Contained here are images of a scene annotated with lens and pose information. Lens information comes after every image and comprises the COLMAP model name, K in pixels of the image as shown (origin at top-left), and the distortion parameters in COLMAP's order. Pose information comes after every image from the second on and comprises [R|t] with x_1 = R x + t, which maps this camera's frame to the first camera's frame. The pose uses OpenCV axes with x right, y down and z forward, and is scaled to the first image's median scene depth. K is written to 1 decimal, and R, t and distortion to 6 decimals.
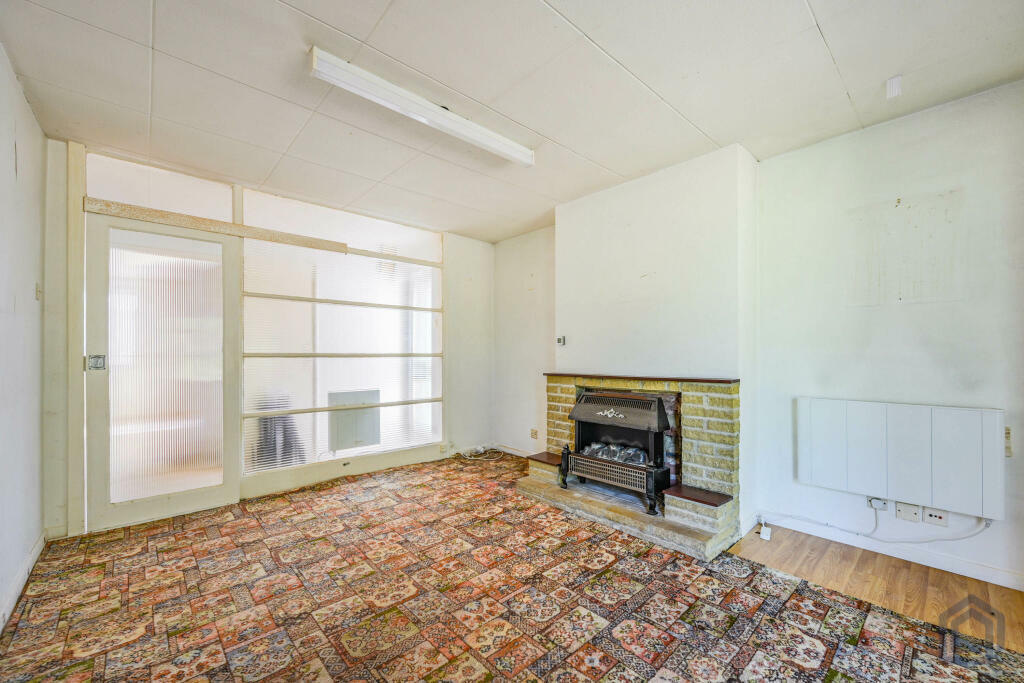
lens RADIAL K [[406.4, 0, 514.3], [0, 406.4, 386.4], [0, 0, 1]] dist [0.000303, -0.000063]
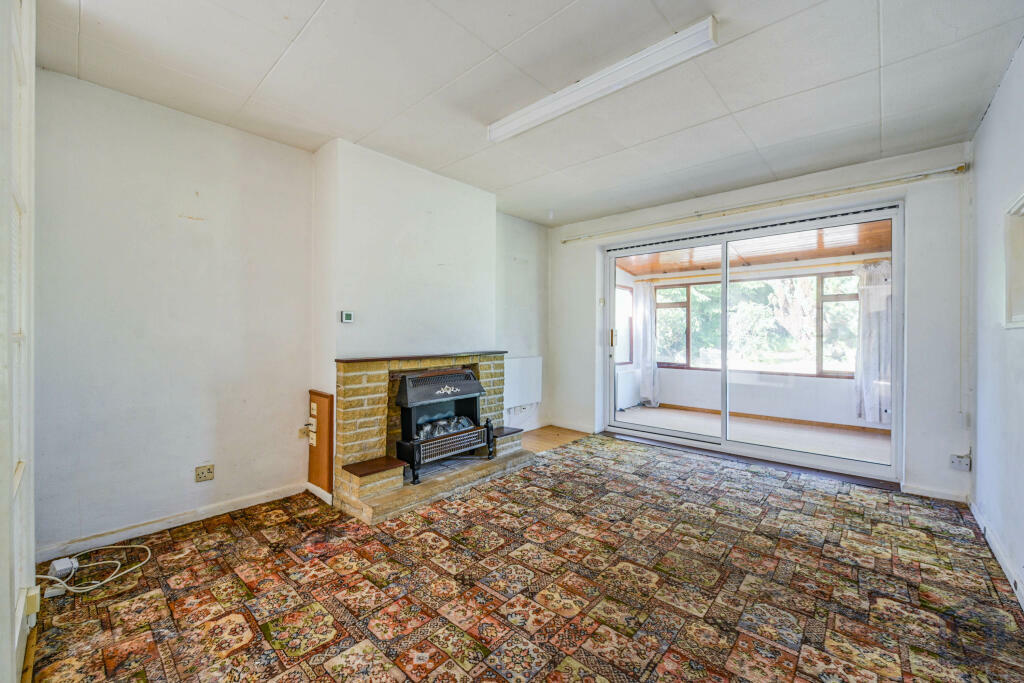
lens RADIAL K [[408.6, 0, 510.7], [0, 408.6, 335.3], [0, 0, 1]] dist [-0.002065, -0.000443]
pose [[-0.089399, -0.001776, 0.995994, -0.999641], [0.080228, 0.996736, 0.008979, -0.086222], [-0.992759, 0.080709, -0.088965, 1.060885]]
